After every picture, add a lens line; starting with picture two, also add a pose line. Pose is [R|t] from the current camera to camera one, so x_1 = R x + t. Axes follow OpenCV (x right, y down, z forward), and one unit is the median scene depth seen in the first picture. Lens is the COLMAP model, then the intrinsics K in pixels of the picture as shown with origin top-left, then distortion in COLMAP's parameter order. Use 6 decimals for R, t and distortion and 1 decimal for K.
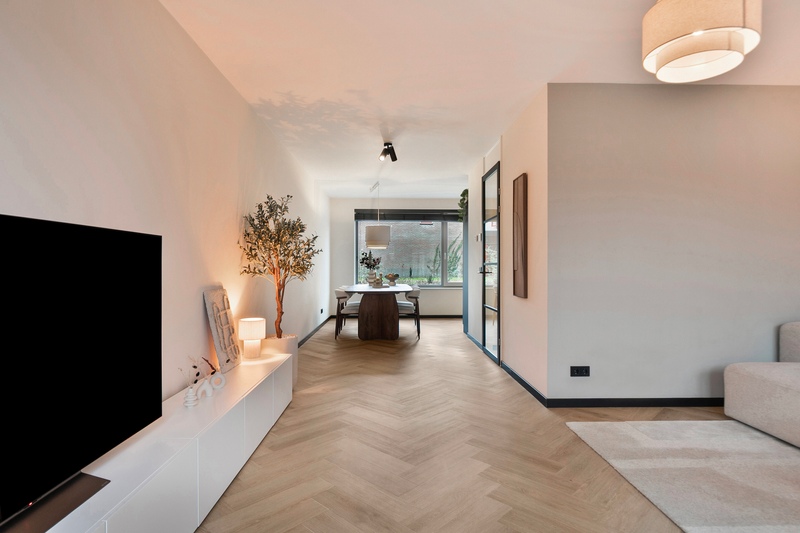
lens RADIAL K [[435.1, 0, 396.4], [0, 435.1, 260.7], [0, 0, 1]] dist [-0.013503, 0.005306]
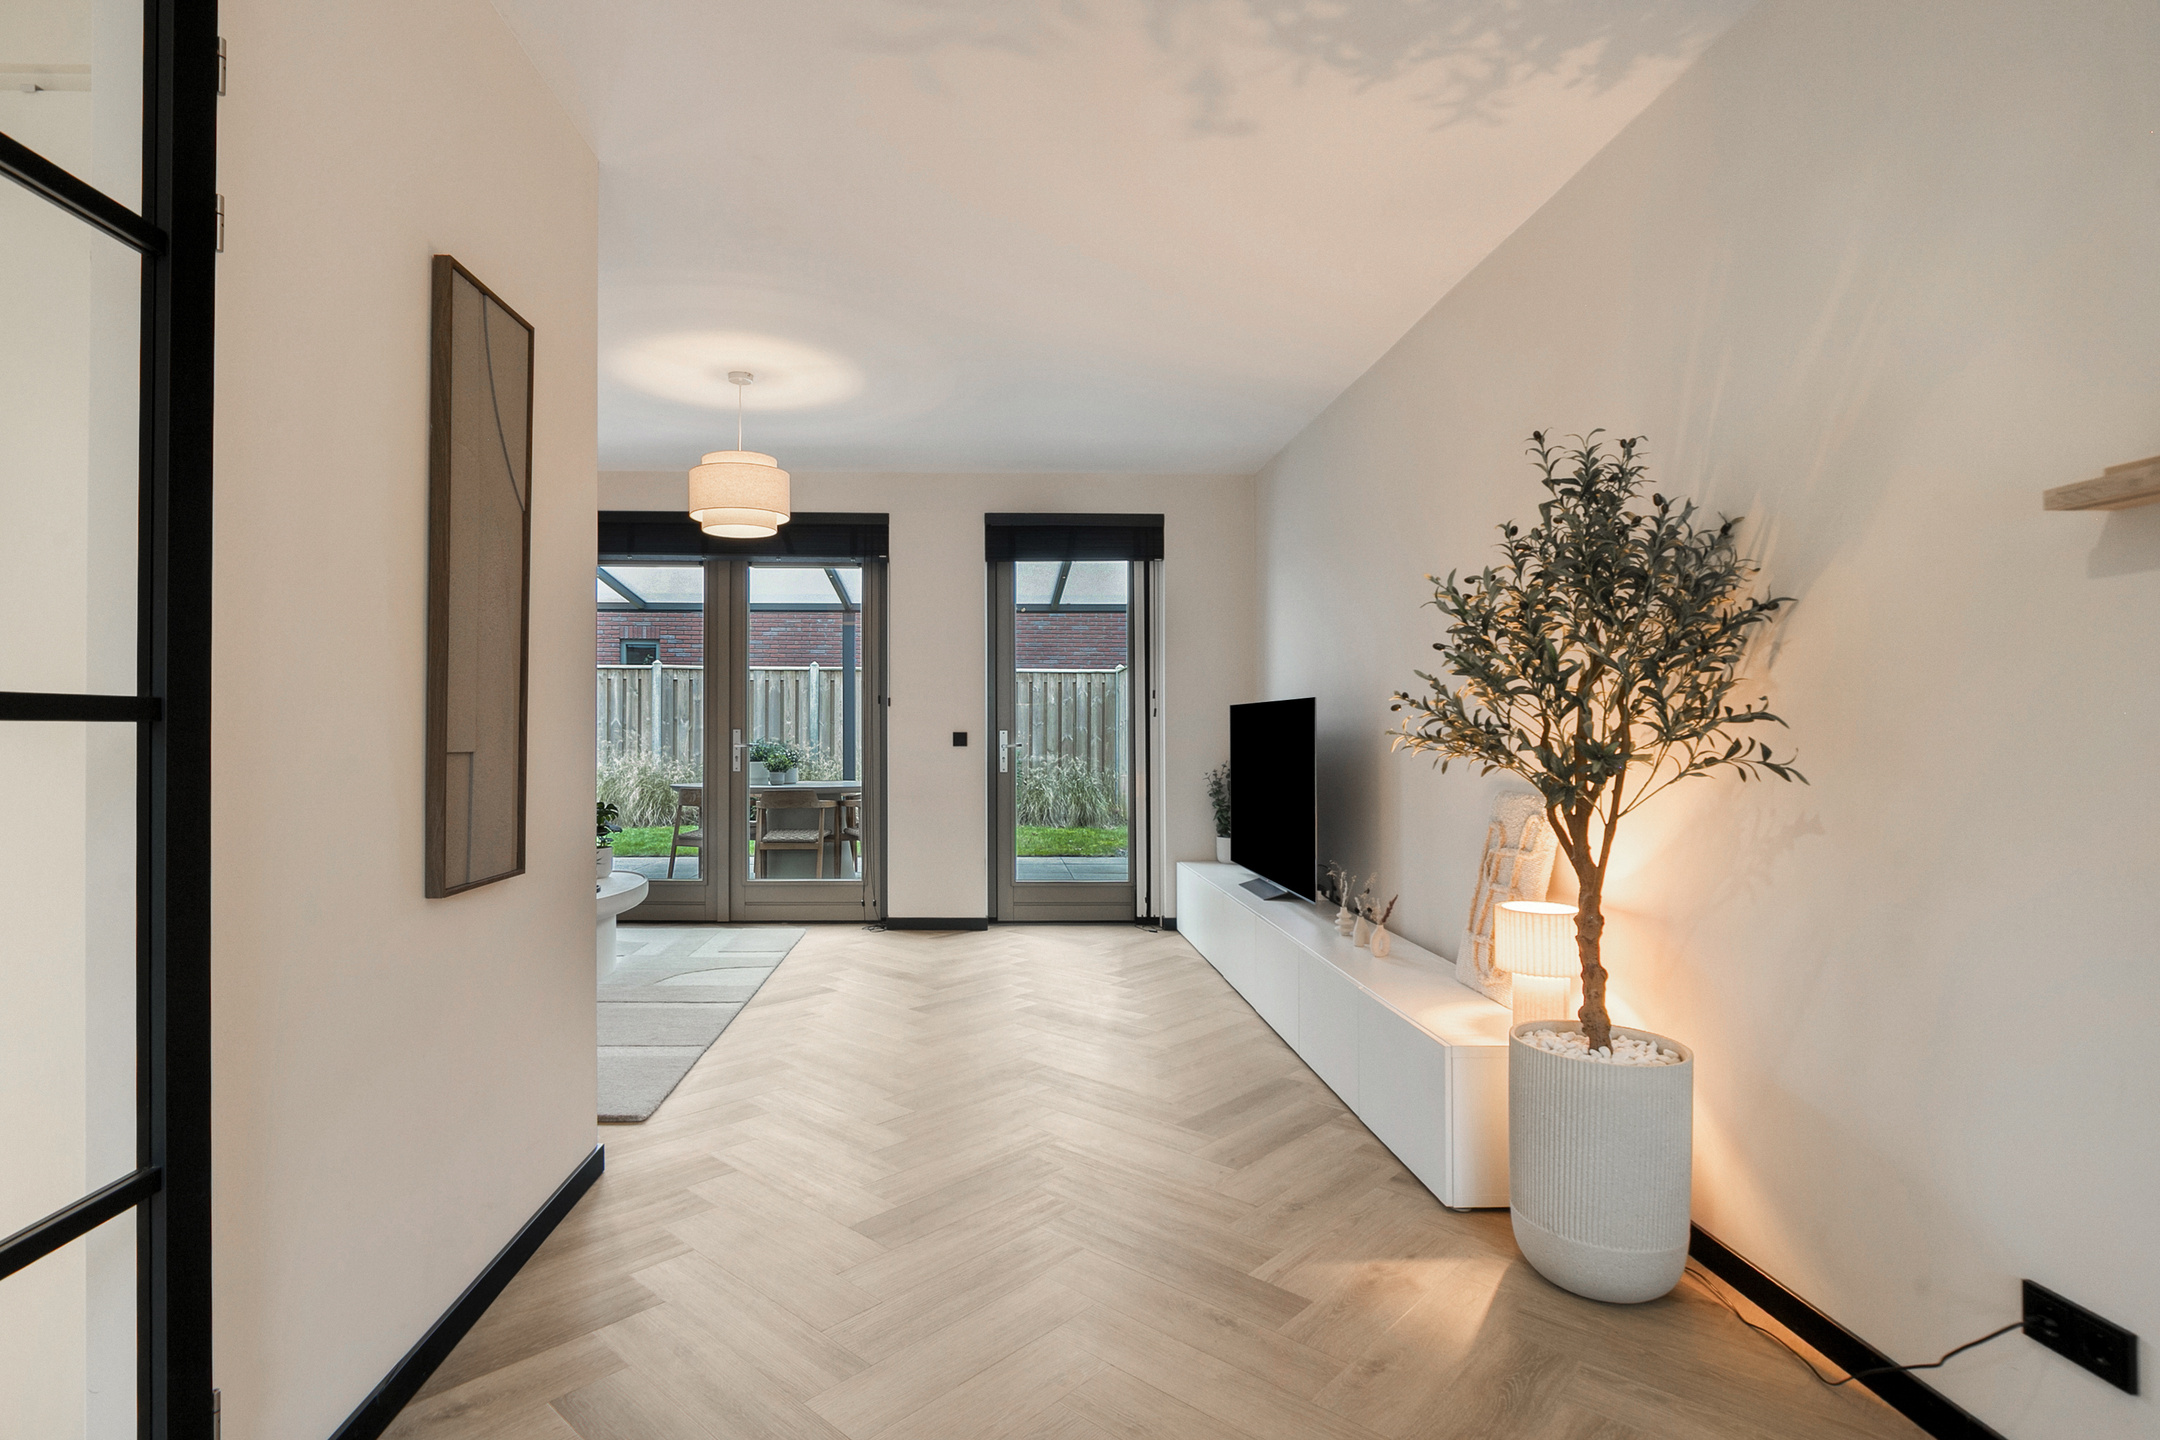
lens RADIAL K [[1063.0, 0, 1031.2], [0, 1063.0, 709.4], [0, 0, 1]] dist [-0.006803, 0.000236]
pose [[-0.999544, -0.000964, -0.030178, 0.045359], [-0.000060, 0.999552, -0.029927, 0.015811], [0.030193, -0.029912, -0.999096, 1.543705]]
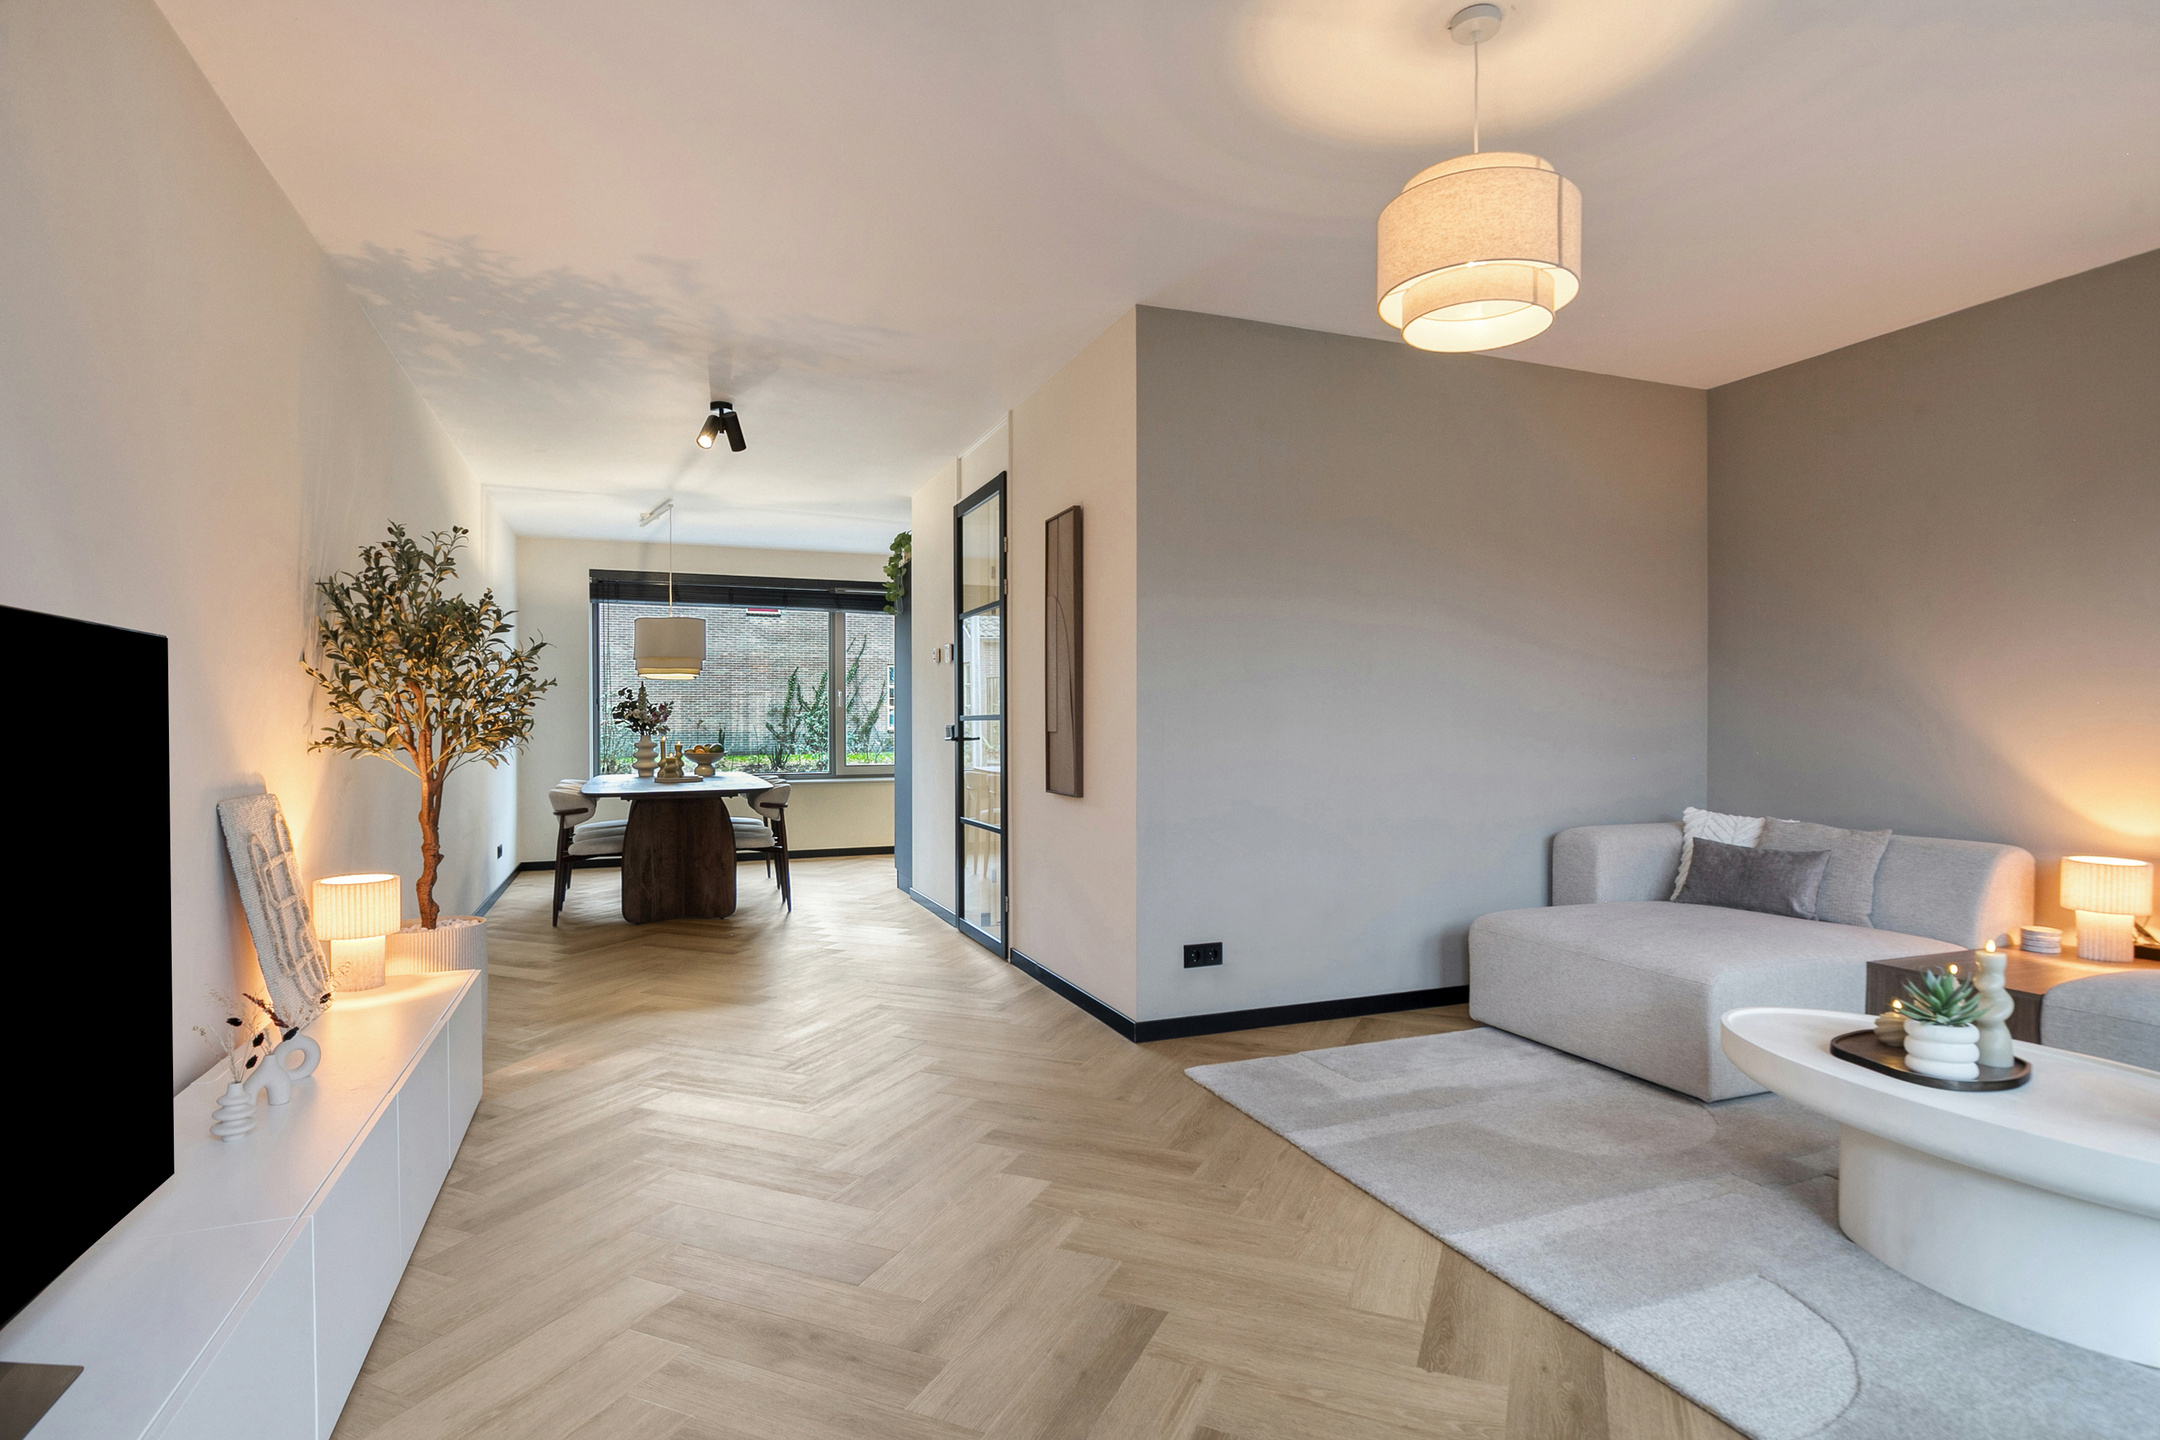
lens RADIAL K [[1099.7, 0, 1078.2], [0, 1099.7, 721.2], [0, 0, 1]] dist [-0.018851, 0.004515]
pose [[0.936306, -0.004151, 0.351162, -0.085577], [0.000804, 0.999953, 0.009678, 0.000419], [-0.351186, -0.008780, 0.936265, -0.019152]]
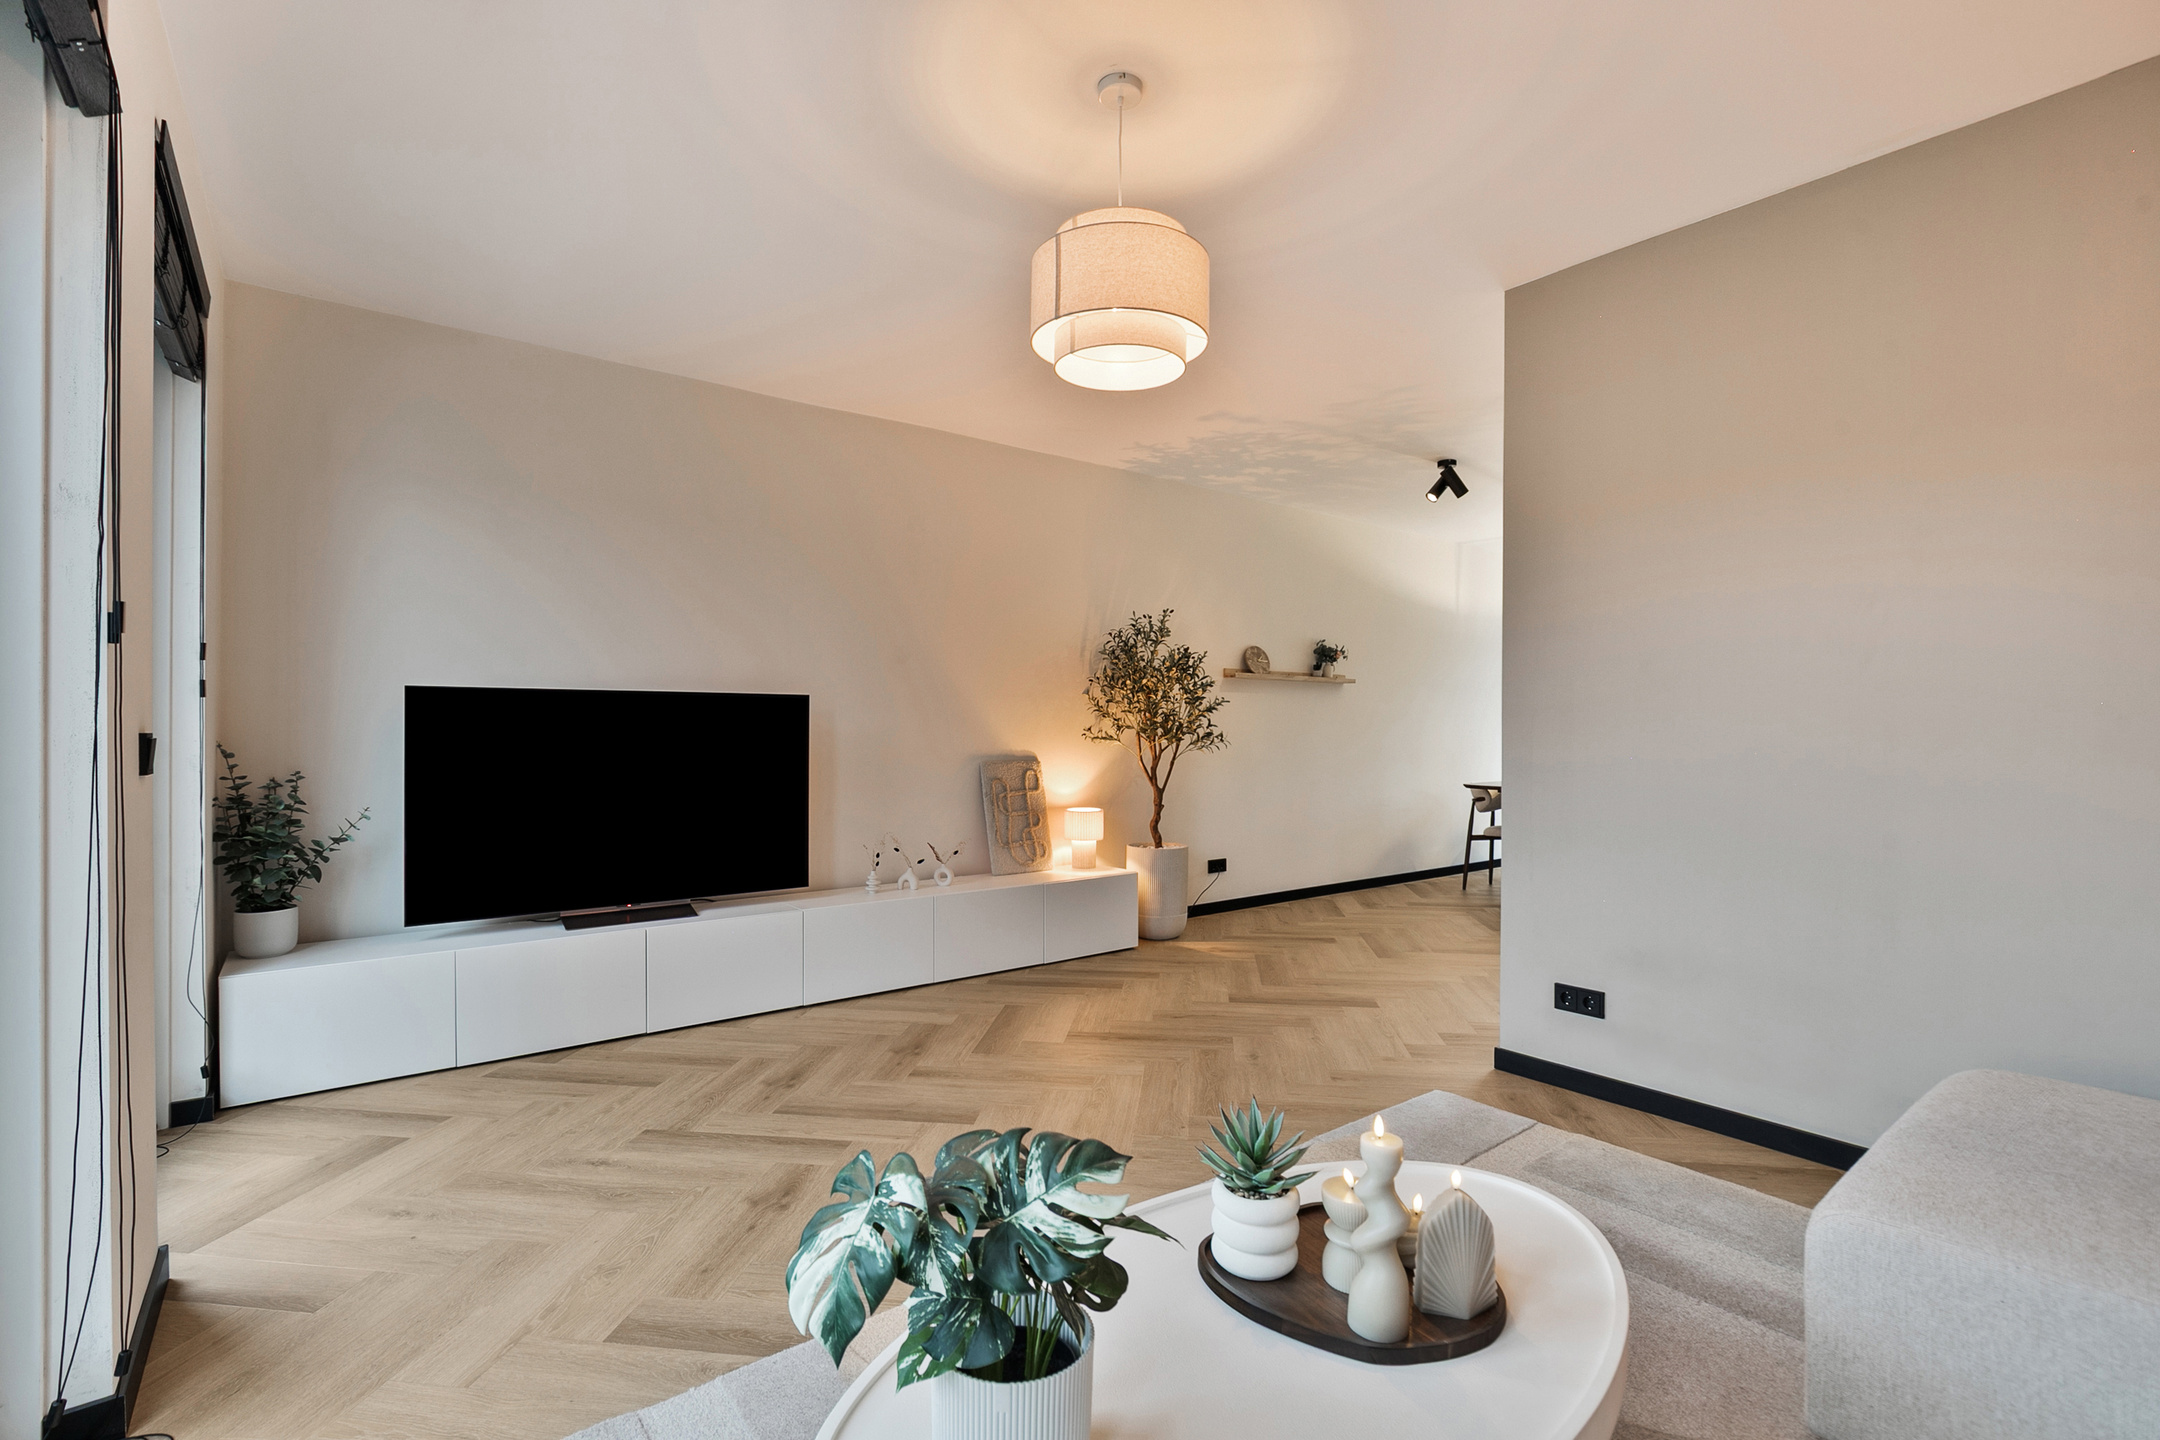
lens RADIAL K [[979.3, 0, 1071.8], [0, 979.3, 725.0], [0, 0, 1]] dist [-0.015581, 0.001123]
pose [[0.603645, 0.005002, -0.797238, 0.733256], [0.004270, 0.999946, 0.009507, -0.005927], [0.797242, -0.009143, 0.603591, 0.084851]]
